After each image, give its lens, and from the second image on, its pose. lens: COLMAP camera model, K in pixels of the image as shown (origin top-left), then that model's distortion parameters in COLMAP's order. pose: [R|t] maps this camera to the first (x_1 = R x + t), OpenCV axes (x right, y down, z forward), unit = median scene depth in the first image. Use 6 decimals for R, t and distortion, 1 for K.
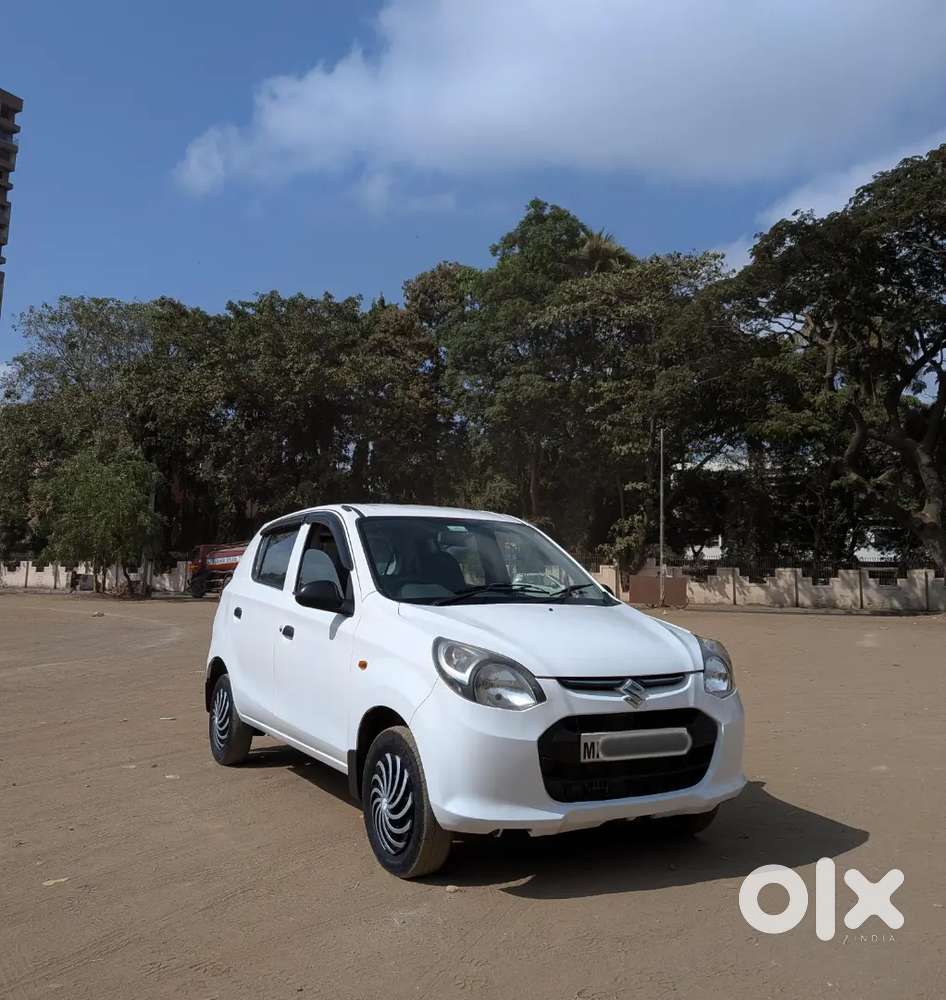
lens RADIAL K [[954.6, 0, 473.2], [0, 954.6, 465.9], [0, 0, 1]] dist [0.065699, -0.000388]
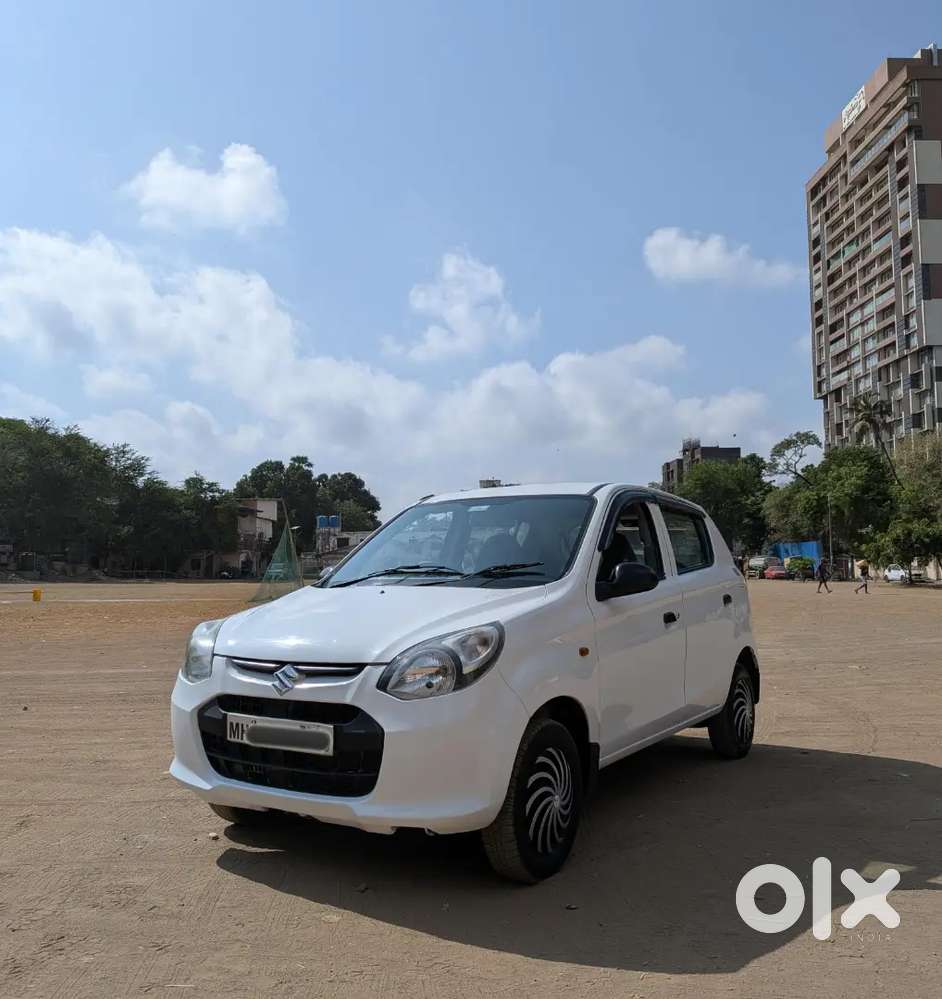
lens RADIAL K [[942.6, 0, 489.8], [0, 942.6, 522.6], [0, 0, 1]] dist [0.051649, -0.007581]
pose [[0.442233, -0.069360, -0.894214, 1.055973], [0.122917, 0.992285, -0.016179, 0.124427], [0.888438, -0.102759, 0.447346, 0.770878]]
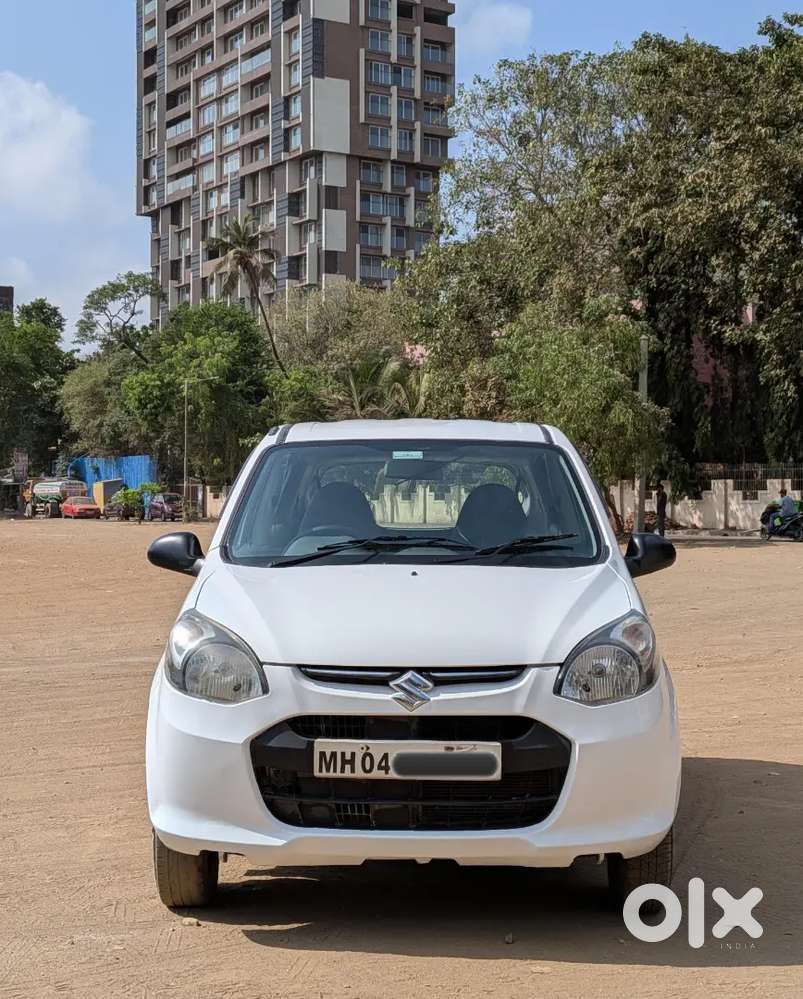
lens RADIAL K [[1720.7, 0, 401.5], [0, 1720.7, 499.5], [0, 0, 1]] dist [0.081883, 0.109555]
pose [[0.846693, -0.017117, -0.531807, 0.828790], [0.078354, 0.992597, 0.092801, -0.023003], [0.526281, -0.120243, 0.841766, -0.063244]]
